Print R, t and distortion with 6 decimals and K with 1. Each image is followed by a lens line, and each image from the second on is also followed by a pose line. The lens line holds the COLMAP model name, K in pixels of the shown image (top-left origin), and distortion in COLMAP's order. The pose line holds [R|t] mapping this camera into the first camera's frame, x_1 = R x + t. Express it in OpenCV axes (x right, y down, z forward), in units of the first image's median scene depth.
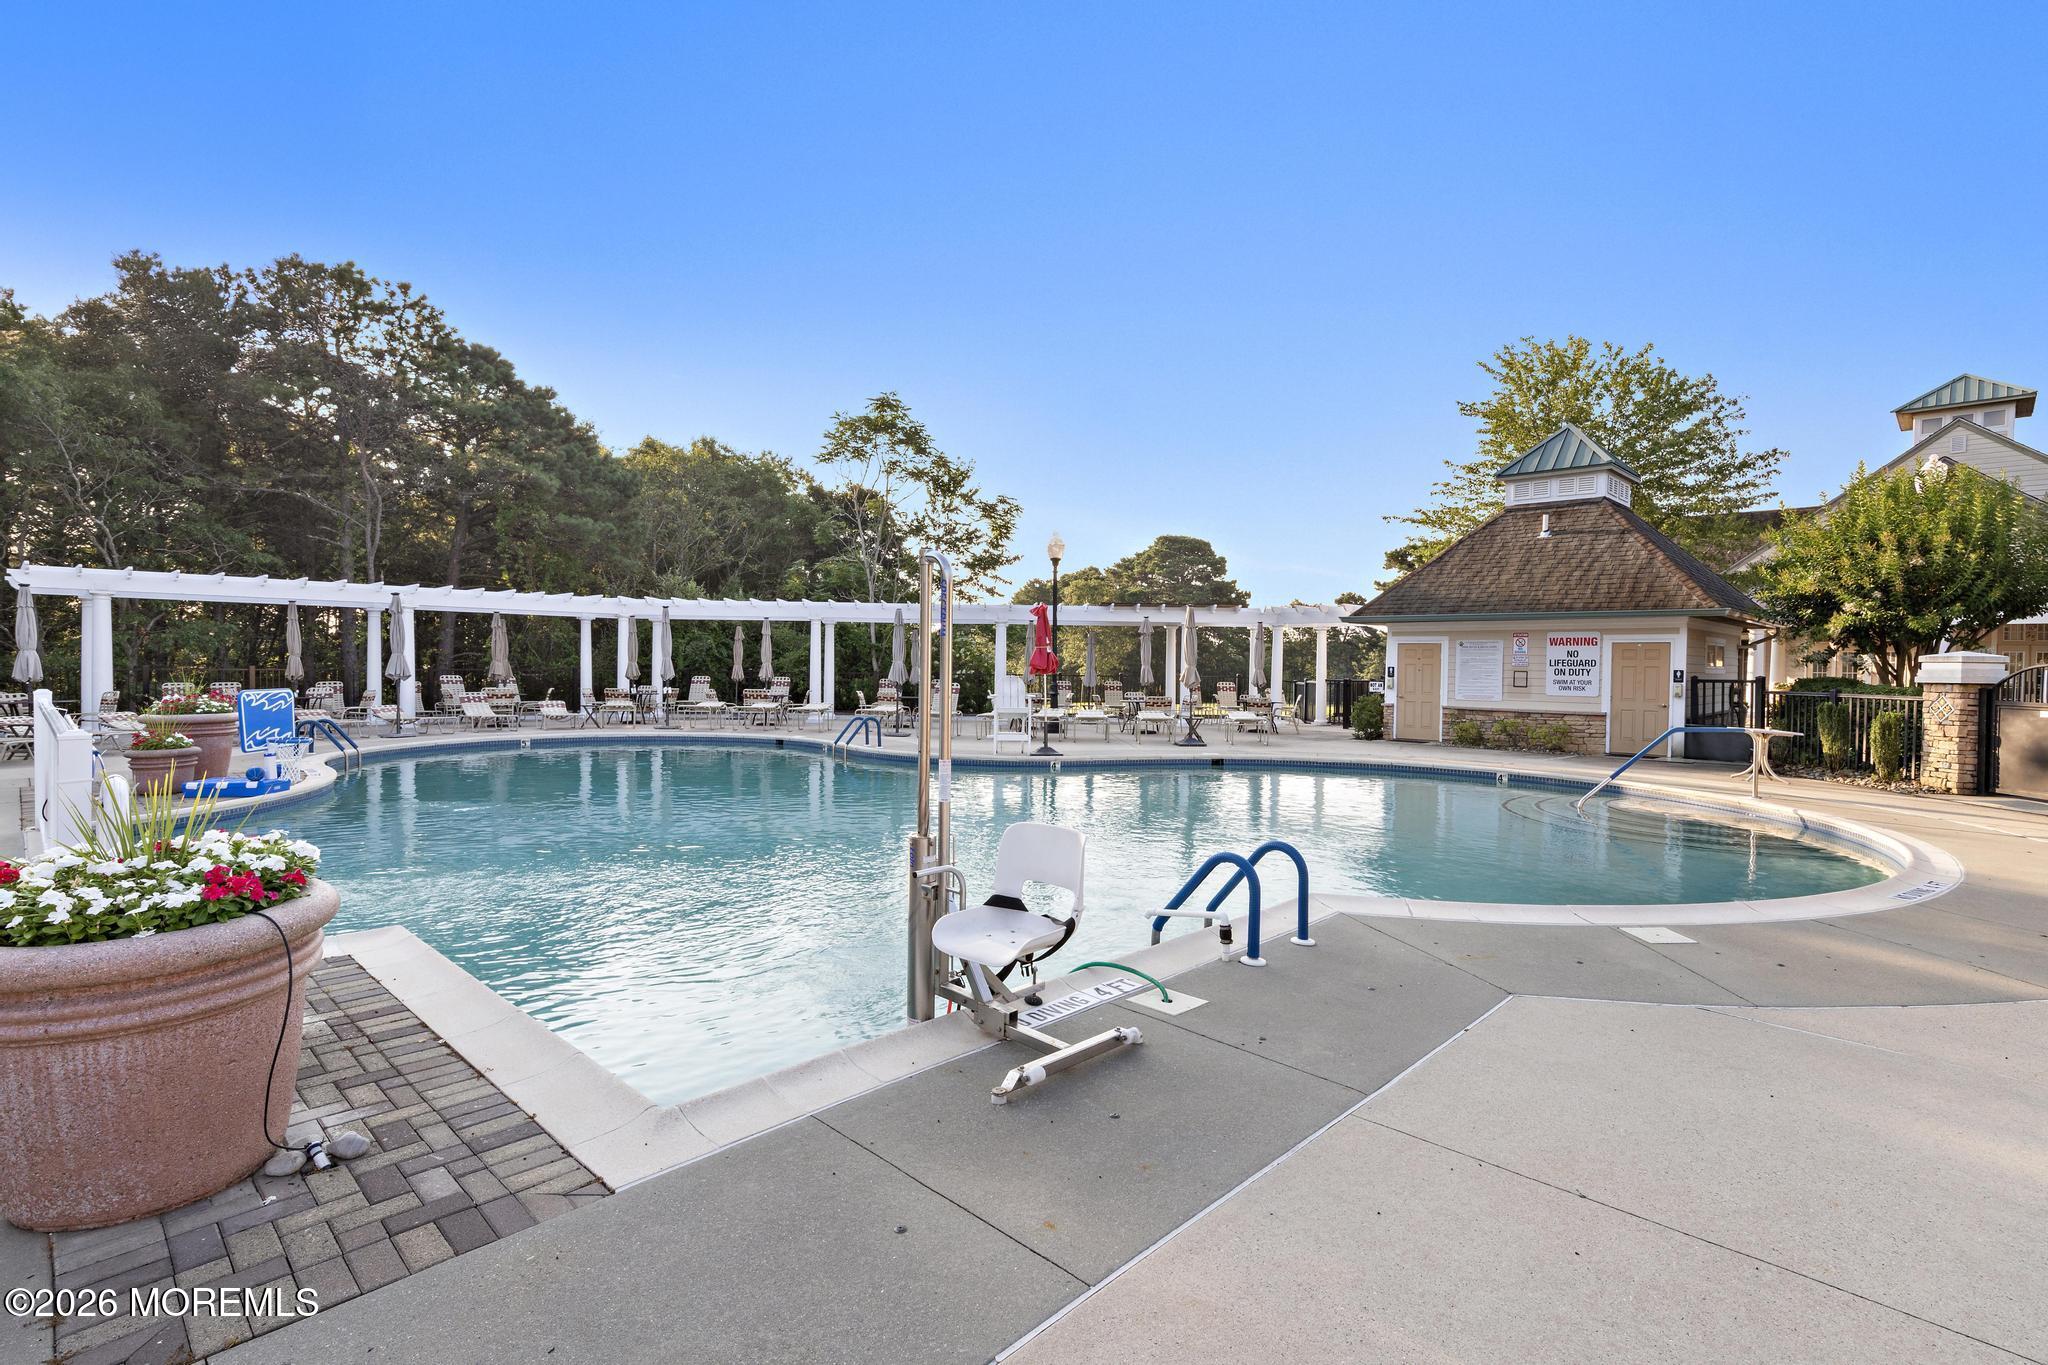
lens RADIAL K [[995.1, 0, 1026.5], [0, 995.1, 680.7], [0, 0, 1]] dist [-0.001932, 0.000699]
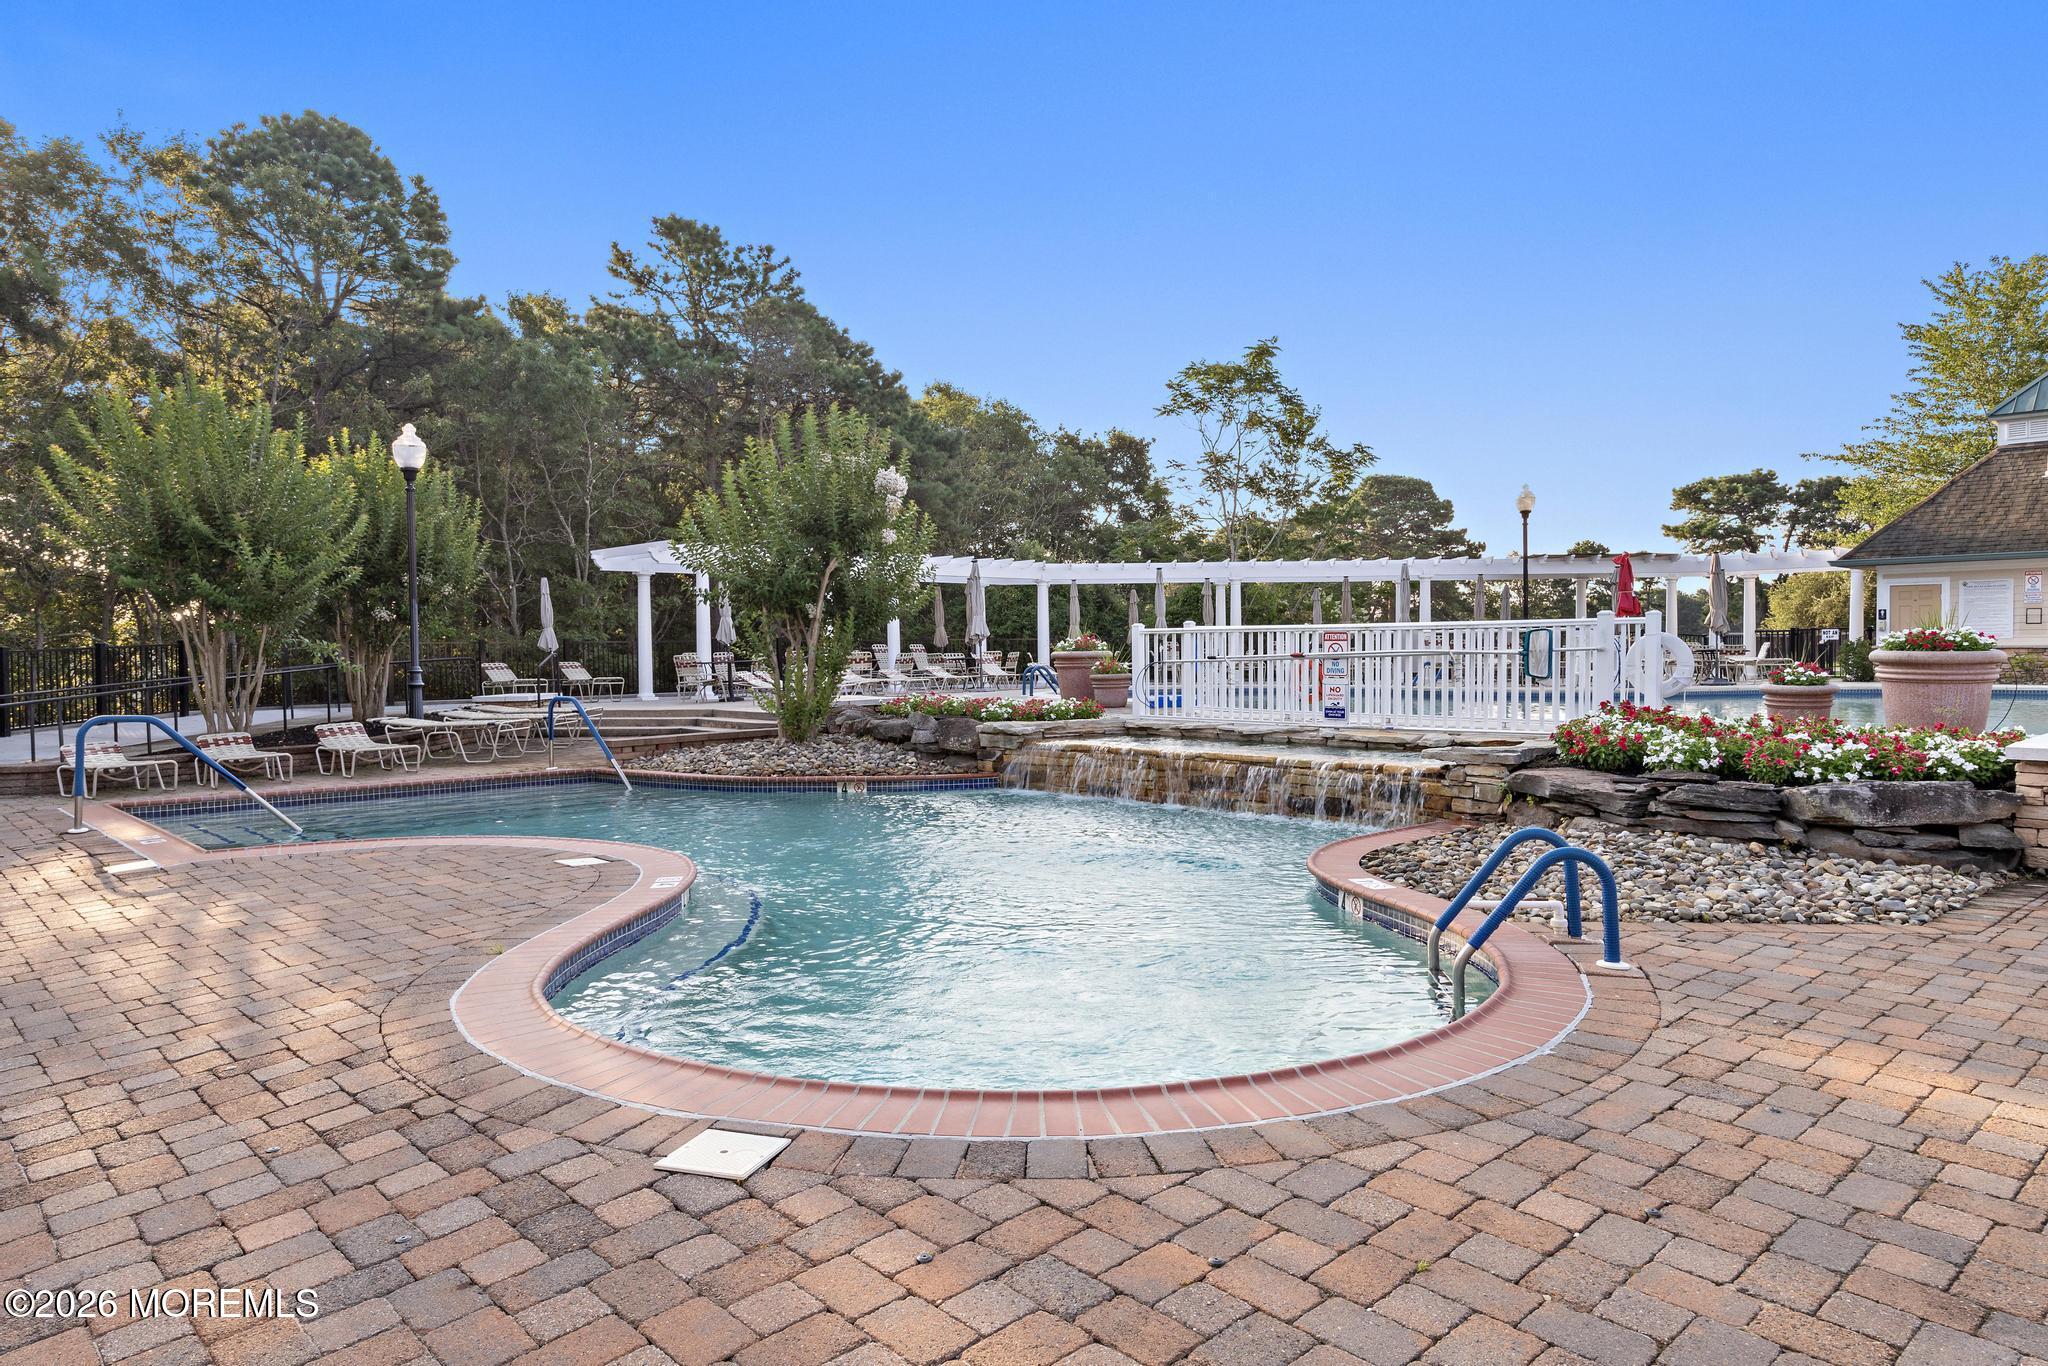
lens RADIAL K [[1289.1, 0, 1022.1], [0, 1289.1, 674.4], [0, 0, 1]] dist [0.006753, 0.001732]
pose [[0.995359, -0.013570, -0.095268, -0.207665], [0.014049, 0.999892, 0.004360, 0.019065], [0.095198, -0.005678, 0.995442, -0.214394]]
